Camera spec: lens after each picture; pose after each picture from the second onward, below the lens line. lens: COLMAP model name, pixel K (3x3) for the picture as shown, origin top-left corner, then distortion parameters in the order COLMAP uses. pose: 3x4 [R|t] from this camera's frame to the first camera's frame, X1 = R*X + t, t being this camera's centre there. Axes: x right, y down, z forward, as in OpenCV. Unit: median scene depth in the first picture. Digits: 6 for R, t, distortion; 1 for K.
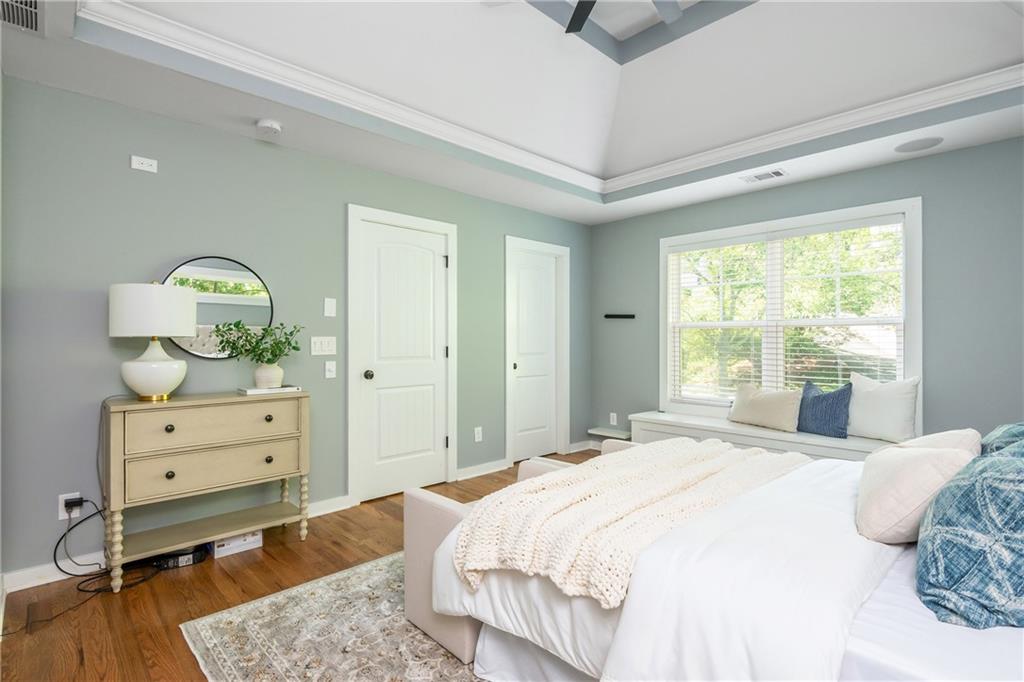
lens RADIAL K [[509.8, 0, 512.0], [0, 509.8, 341.0], [0, 0, 1]] dist [-0.000349, -0.000028]
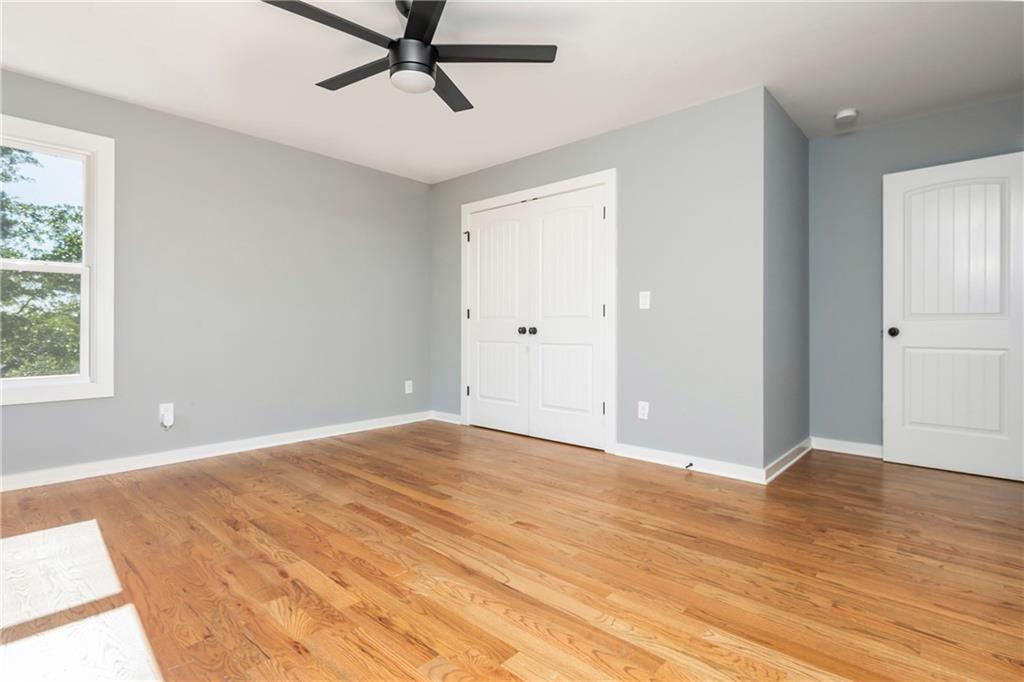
lens RADIAL K [[509.8, 0, 512.0], [0, 509.8, 341.0], [0, 0, 1]] dist [-0.000349, -0.000028]
pose [[0.091835, 0.020802, -0.995557, 0.808595], [-0.002276, 0.999784, 0.020681, 0.059080], [0.995772, 0.000367, 0.091862, 0.779409]]
